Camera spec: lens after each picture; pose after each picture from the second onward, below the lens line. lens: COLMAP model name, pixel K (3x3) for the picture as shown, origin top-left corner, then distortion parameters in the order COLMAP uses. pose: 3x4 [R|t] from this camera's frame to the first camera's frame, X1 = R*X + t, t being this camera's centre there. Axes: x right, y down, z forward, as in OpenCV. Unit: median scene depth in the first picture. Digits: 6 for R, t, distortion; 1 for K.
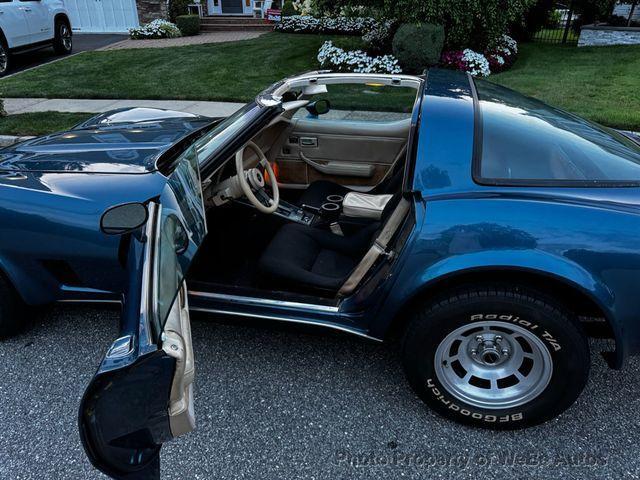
lens RADIAL K [[471.4, 0, 323.4], [0, 471.4, 236.4], [0, 0, 1]] dist [-0.046246, 0.045774]
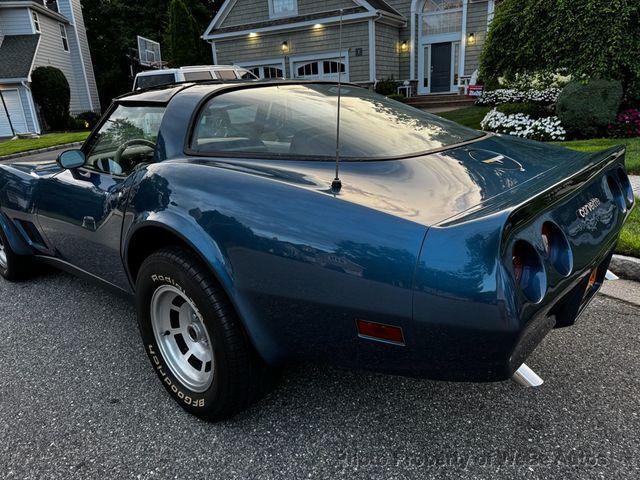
lens RADIAL K [[454.8, 0, 320.0], [0, 454.8, 240.0], [0, 0, 1]] dist [0.034694, -0.045372]
pose [[0.882159, 0.088755, -0.462512, 0.178581], [-0.156242, 0.981616, -0.109633, 0.023467], [0.444278, 0.168977, 0.879809, 0.044637]]
